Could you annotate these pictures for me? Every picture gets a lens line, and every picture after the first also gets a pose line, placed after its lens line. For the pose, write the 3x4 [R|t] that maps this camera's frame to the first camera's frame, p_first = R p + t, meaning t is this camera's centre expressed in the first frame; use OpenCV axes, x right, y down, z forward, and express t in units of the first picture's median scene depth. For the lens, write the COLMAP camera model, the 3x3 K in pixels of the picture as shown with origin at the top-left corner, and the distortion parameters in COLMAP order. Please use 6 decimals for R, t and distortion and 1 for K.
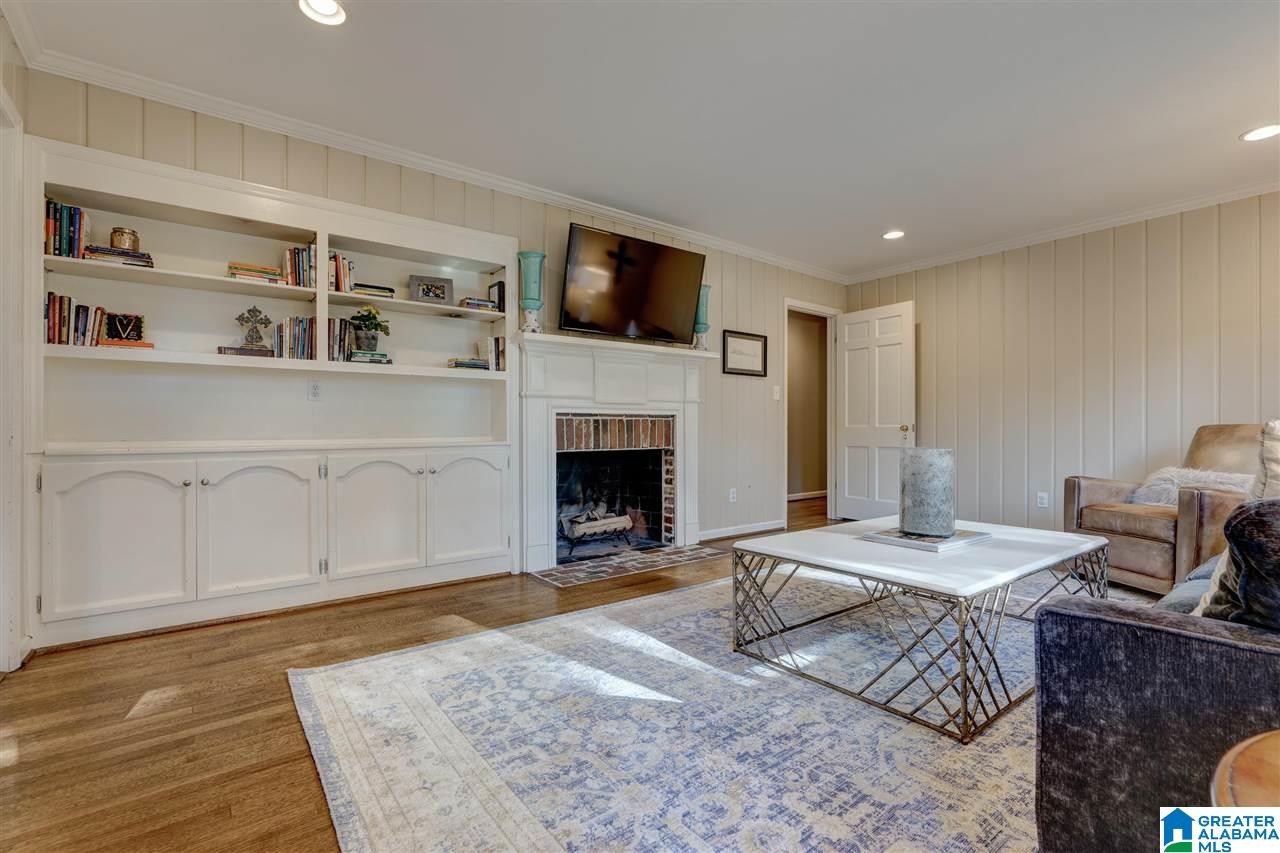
lens RADIAL K [[581.7, 0, 636.4], [0, 581.7, 422.2], [0, 0, 1]] dist [-0.001437, 0.000119]
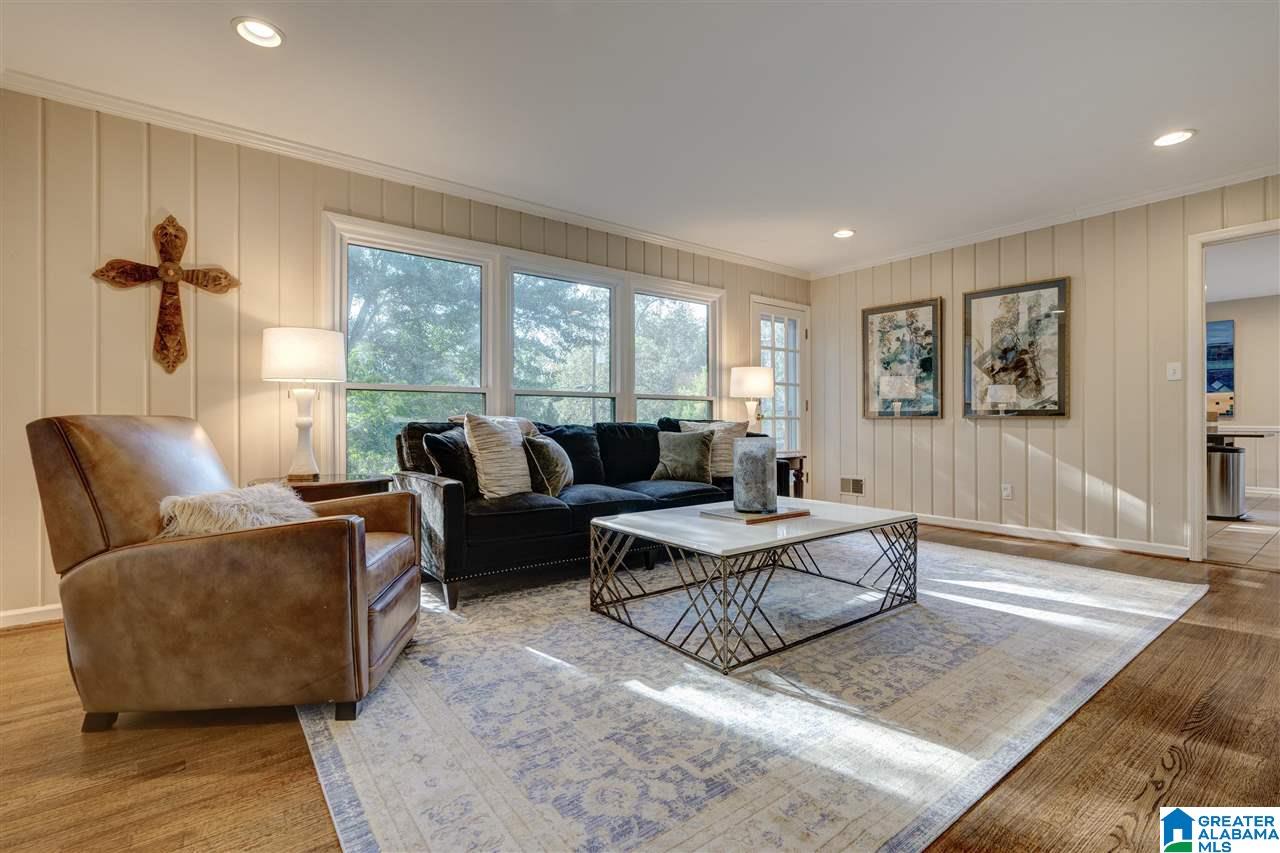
lens RADIAL K [[581.7, 0, 636.4], [0, 581.7, 422.2], [0, 0, 1]] dist [-0.001437, 0.000119]
pose [[-0.999996, 0.000923, 0.002700, 0.452693], [0.000904, 0.999975, -0.007052, 0.016701], [-0.002706, -0.007049, -0.999971, 1.339338]]
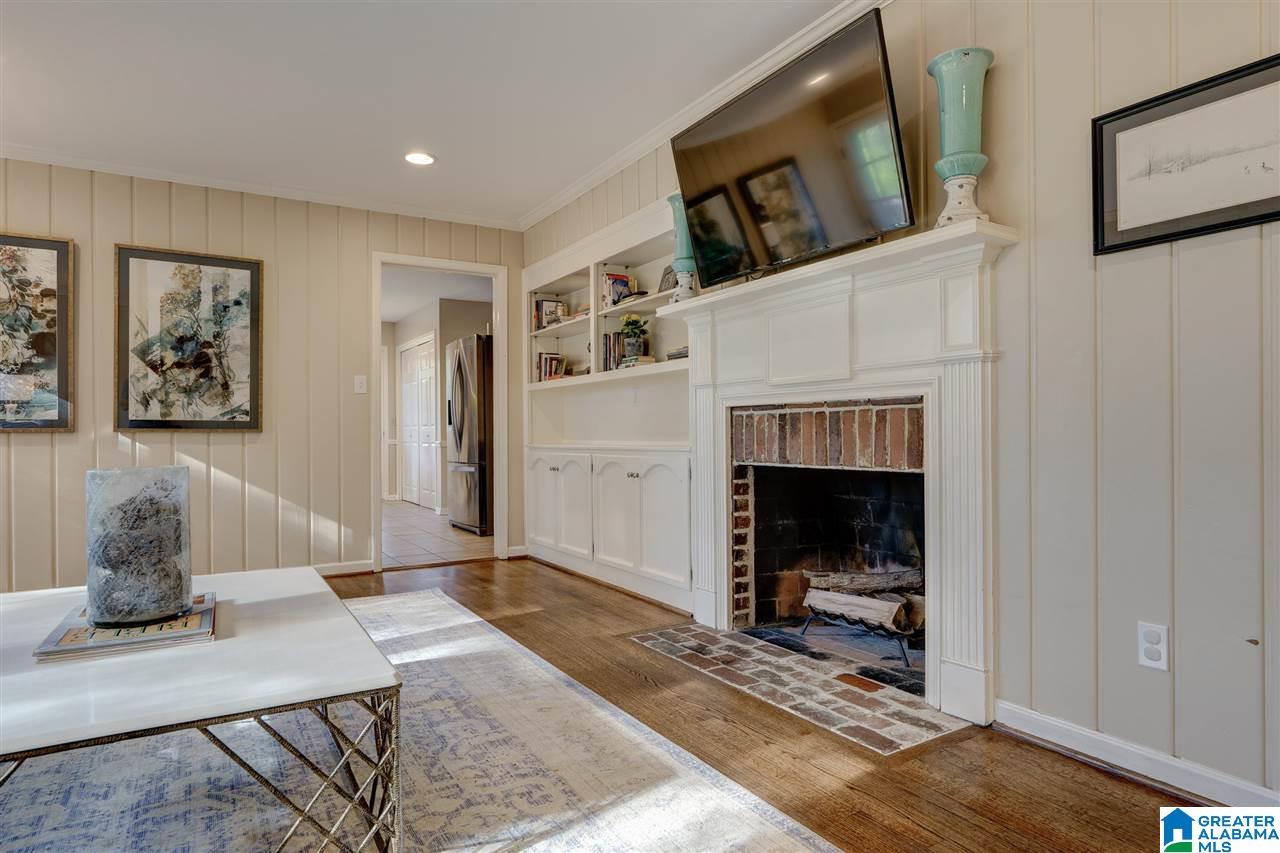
lens RADIAL K [[744.4, 0, 643.5], [0, 744.4, 433.1], [0, 0, 1]] dist [0.000870, 0.000385]
pose [[-0.114474, 0.001104, -0.993426, 0.720235], [0.014807, 0.999890, -0.000596, 0.013736], [0.993316, -0.014778, -0.114478, 0.974116]]
